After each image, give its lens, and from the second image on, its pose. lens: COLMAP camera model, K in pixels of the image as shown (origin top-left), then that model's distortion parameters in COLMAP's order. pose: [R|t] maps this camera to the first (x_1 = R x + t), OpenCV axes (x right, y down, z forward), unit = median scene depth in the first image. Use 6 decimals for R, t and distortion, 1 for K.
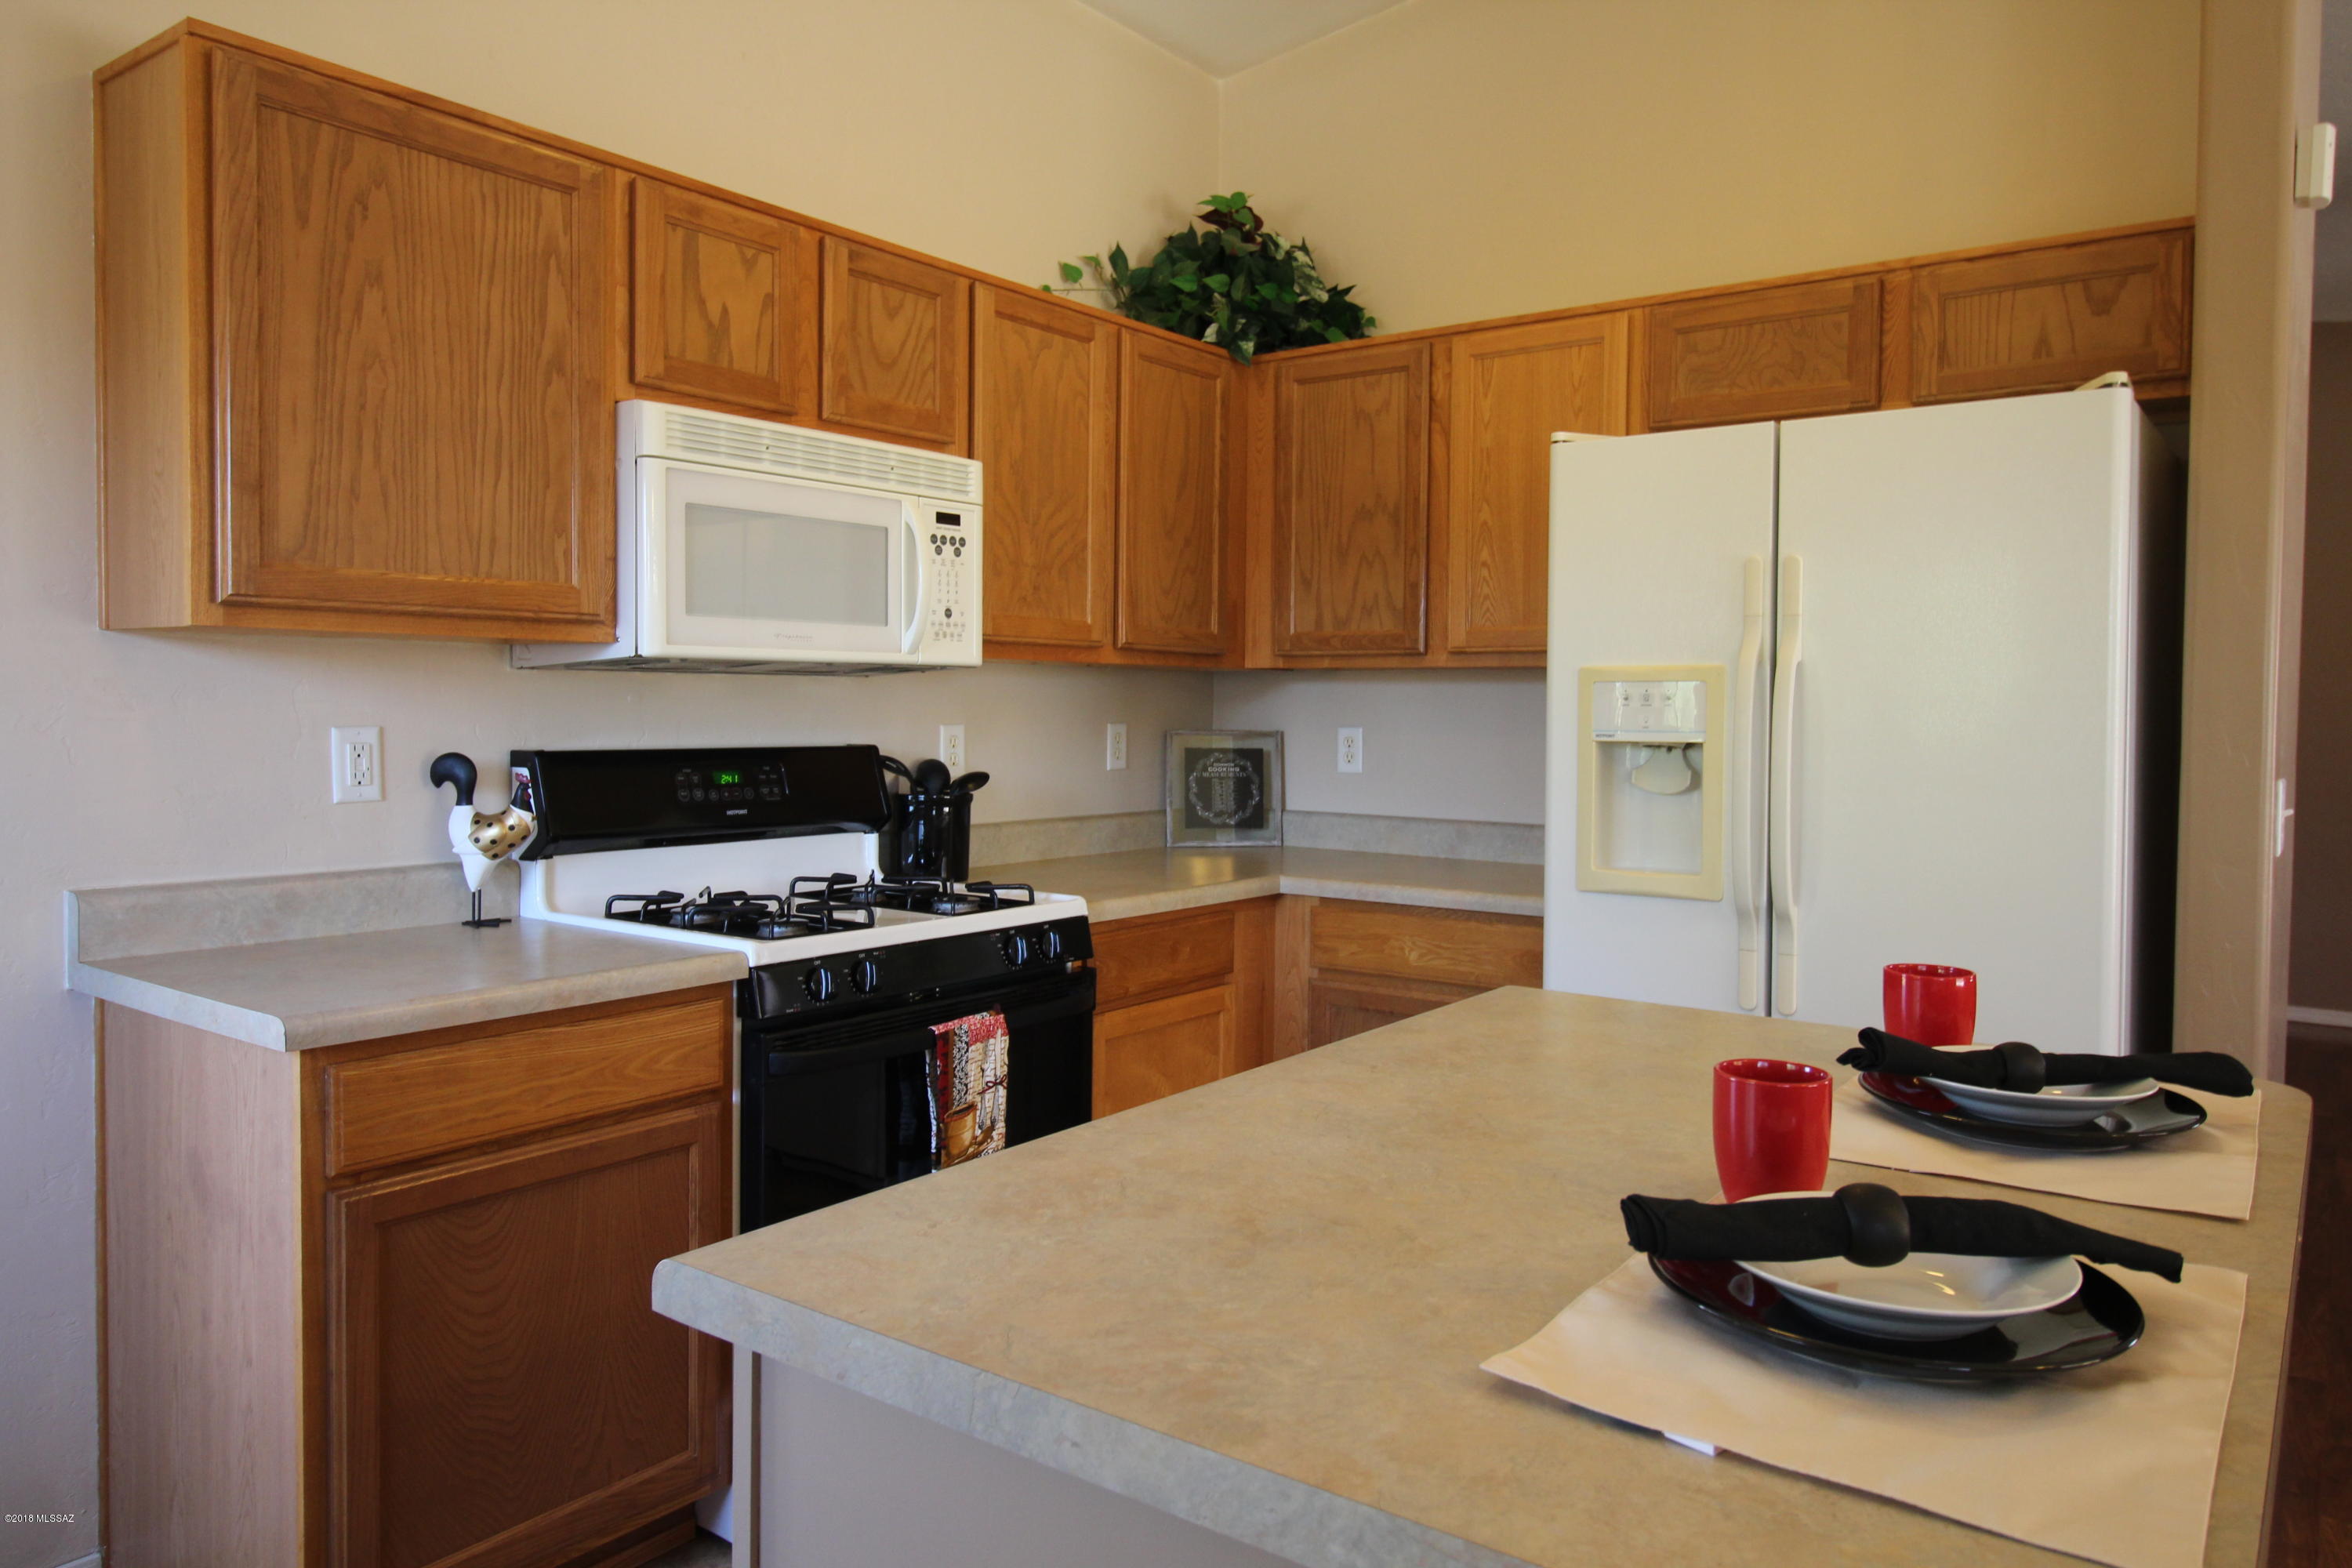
lens RADIAL K [[1596.2, 0, 1182.1], [0, 1596.2, 751.1], [0, 0, 1]] dist [0.005269, -0.010252]
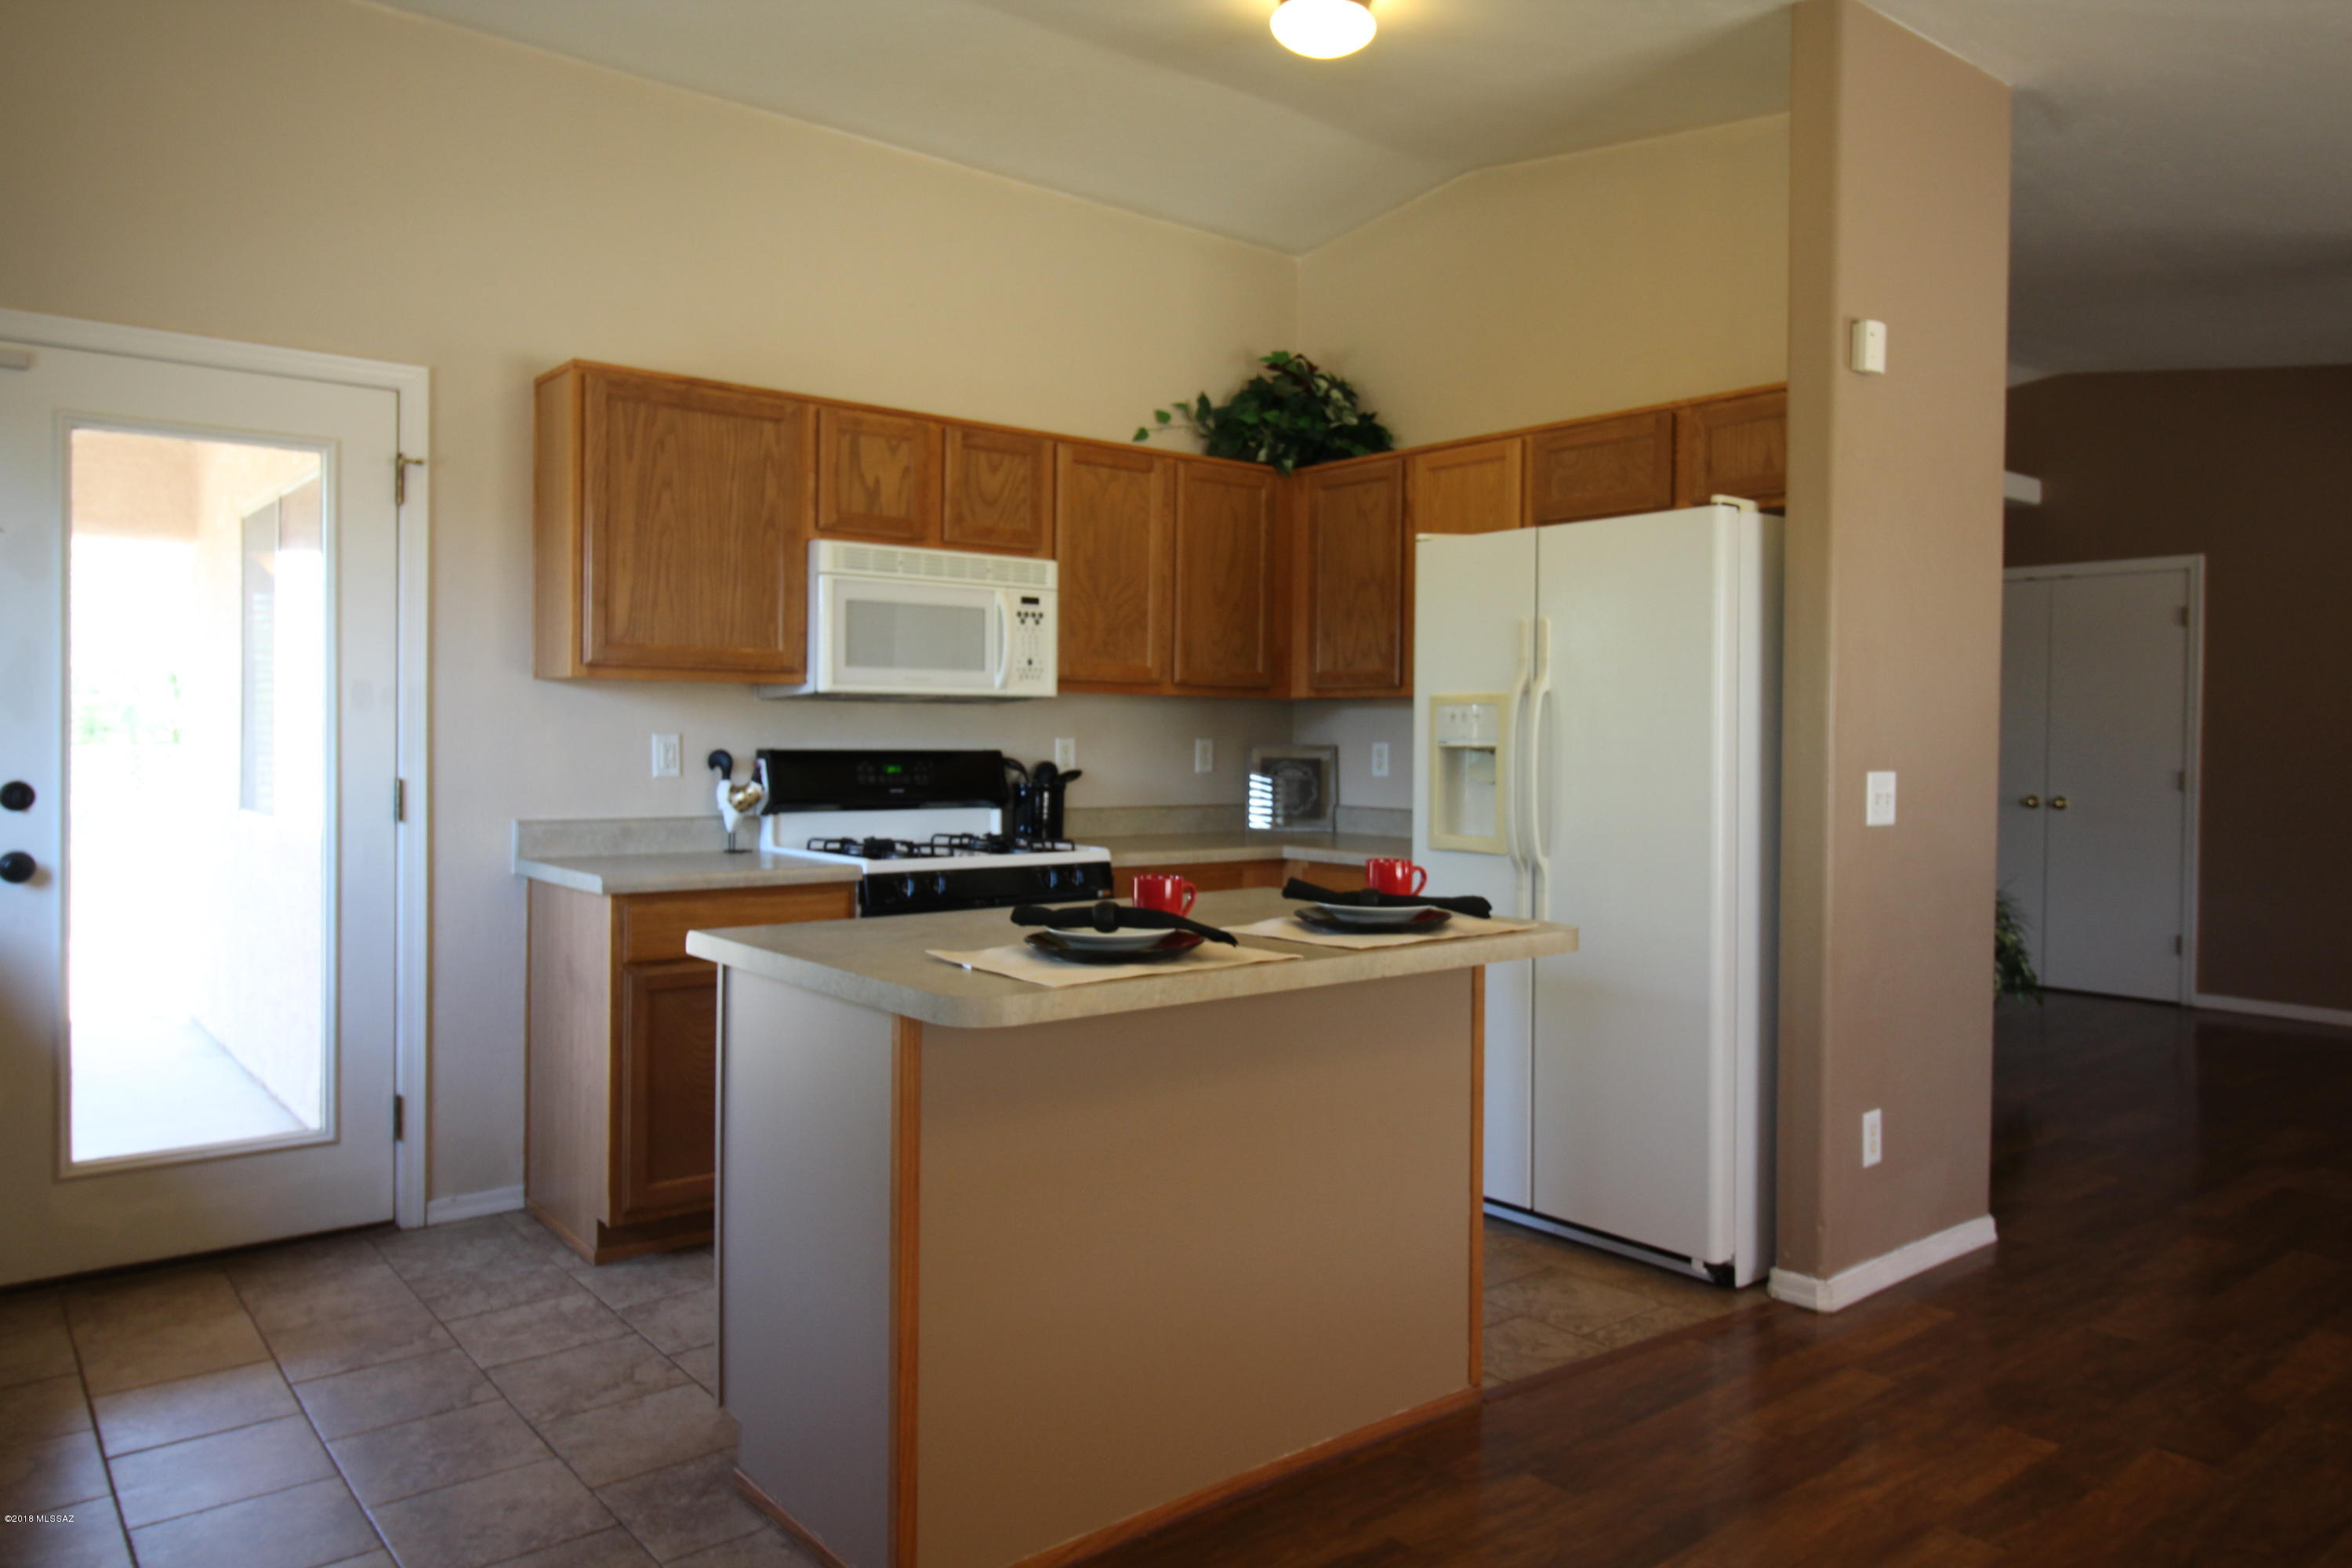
lens RADIAL K [[1596.2, 0, 1169.9], [0, 1596.2, 747.1], [0, 0, 1]] dist [0.005269, -0.010252]
pose [[0.968401, 0.003284, -0.249378, 0.395428], [-0.009113, 0.999712, -0.022223, 0.029618], [0.249233, 0.023793, 0.968151, -0.479468]]
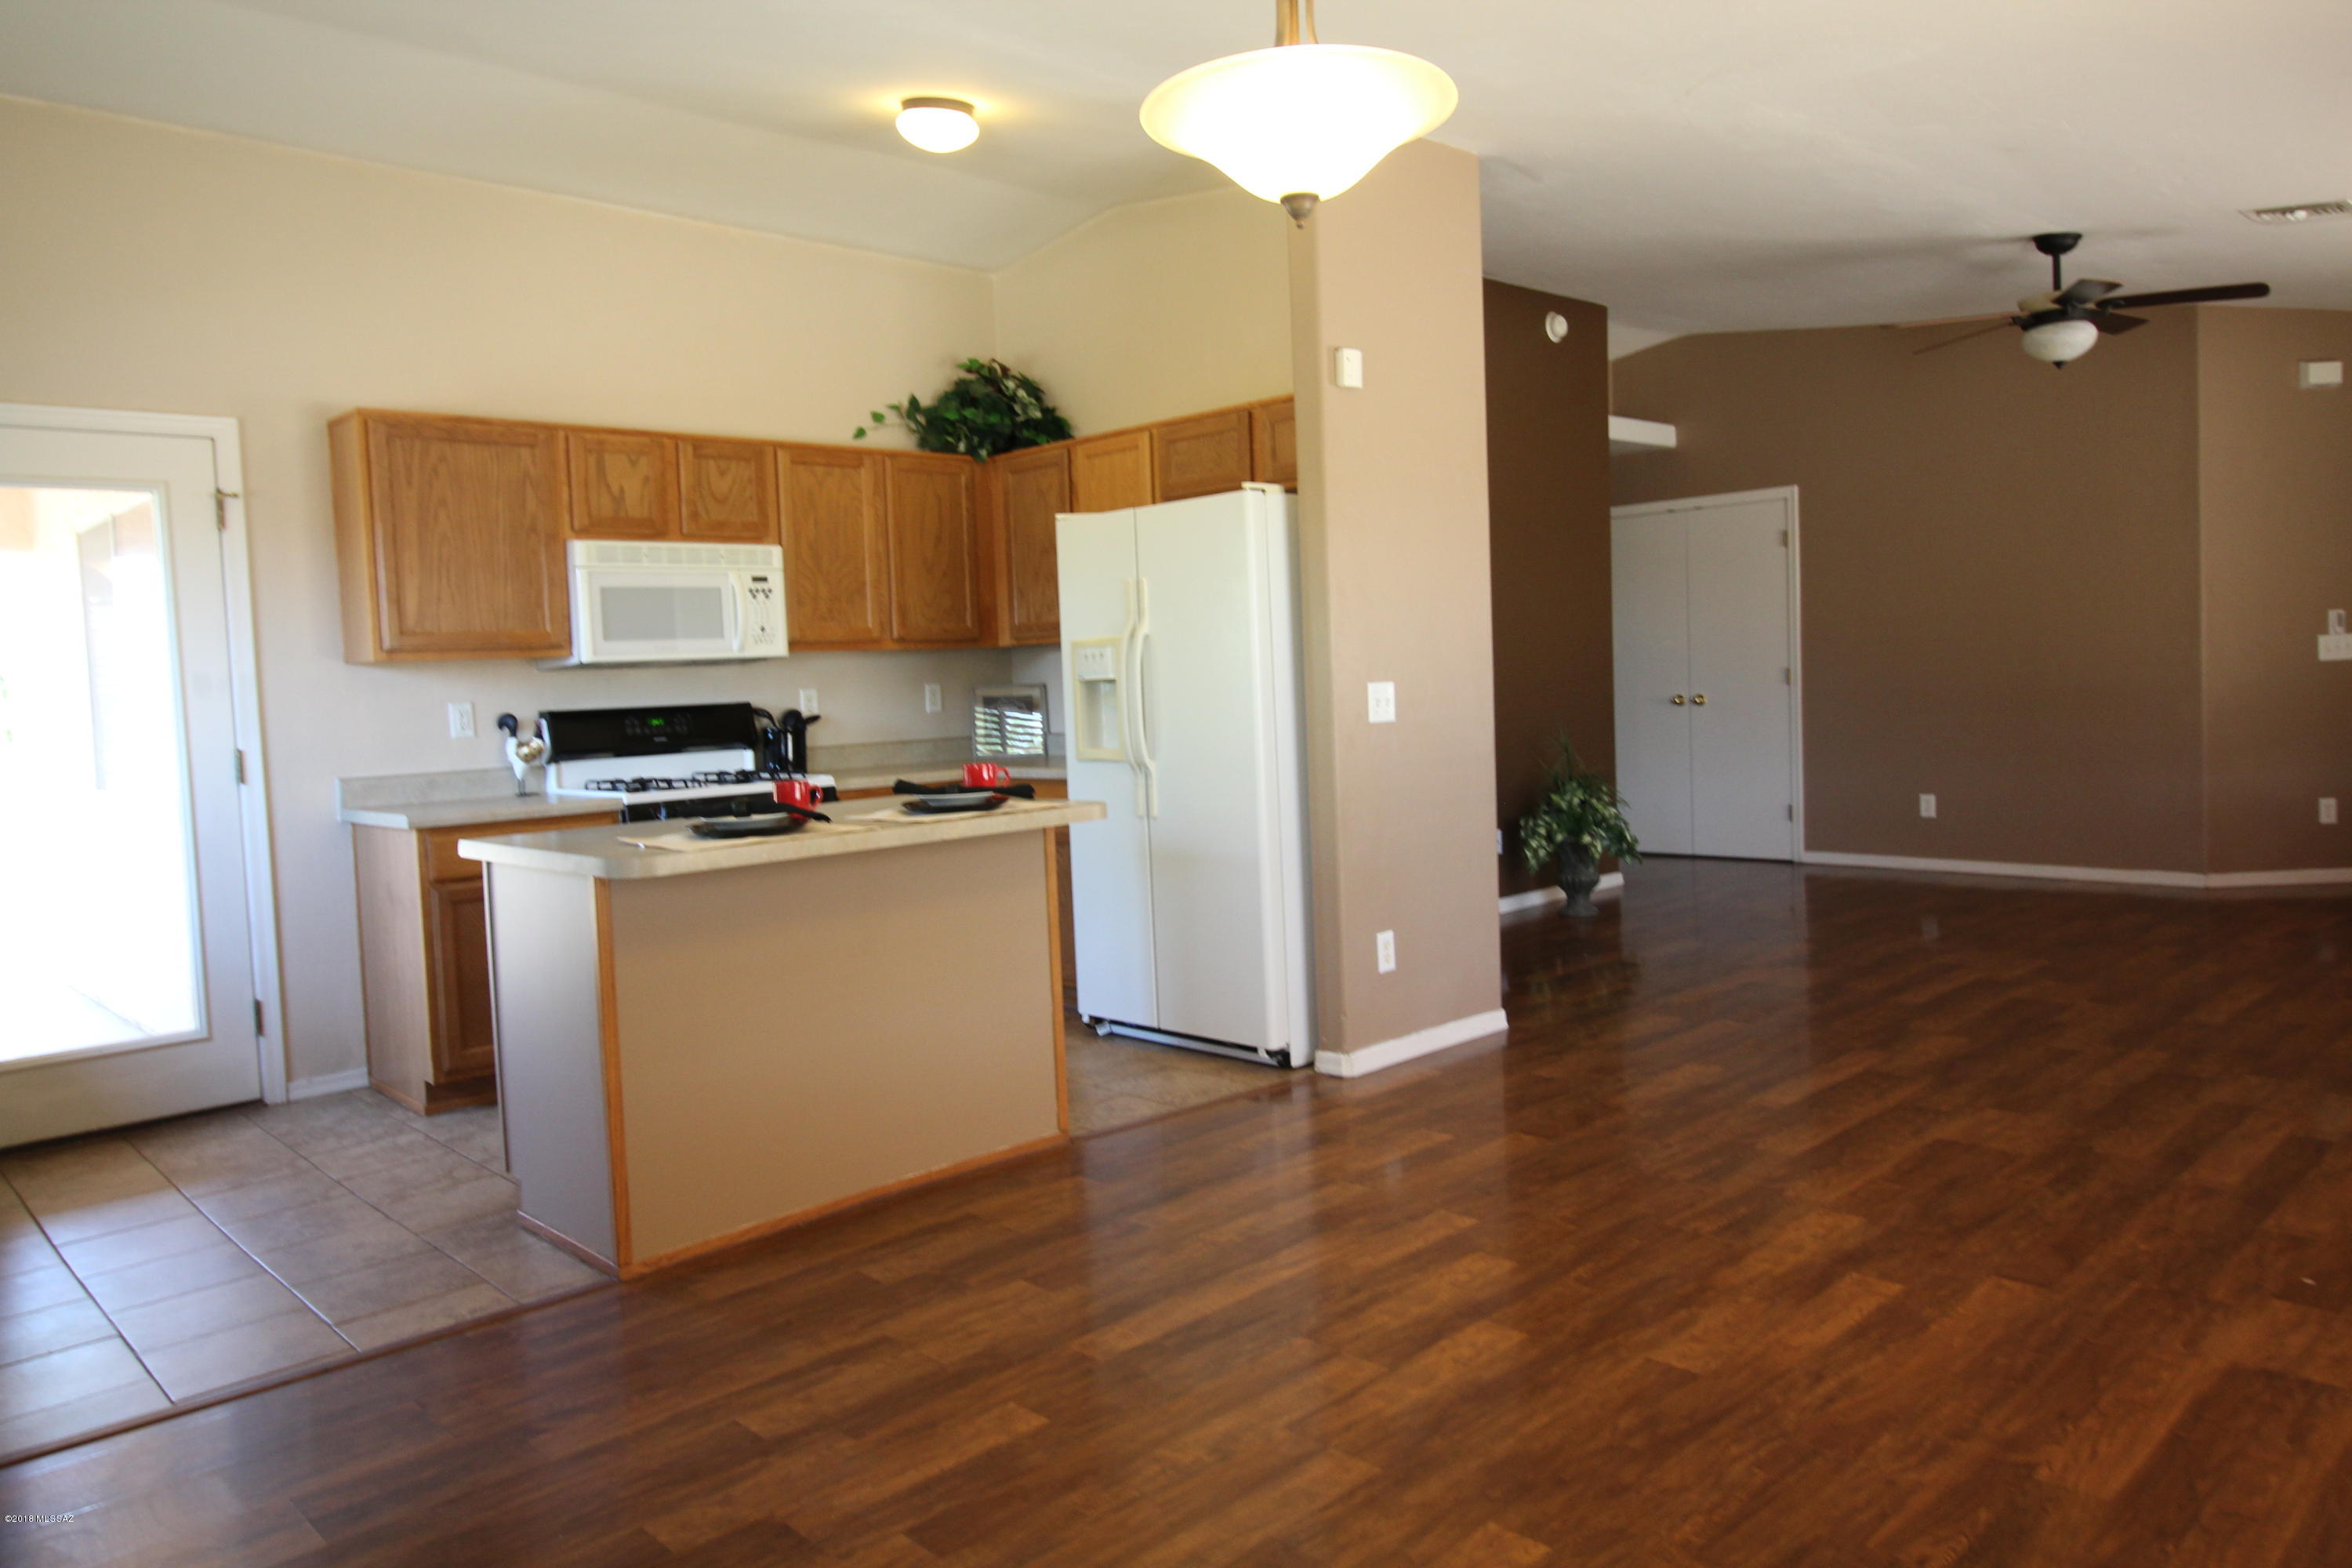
lens RADIAL K [[1596.2, 0, 1172.3], [0, 1596.2, 756.5], [0, 0, 1]] dist [0.005269, -0.010252]
pose [[0.984054, -0.041120, -0.173050, 0.705555], [0.045419, 0.998748, 0.020958, 0.049712], [0.171971, -0.028483, 0.984690, -0.843499]]
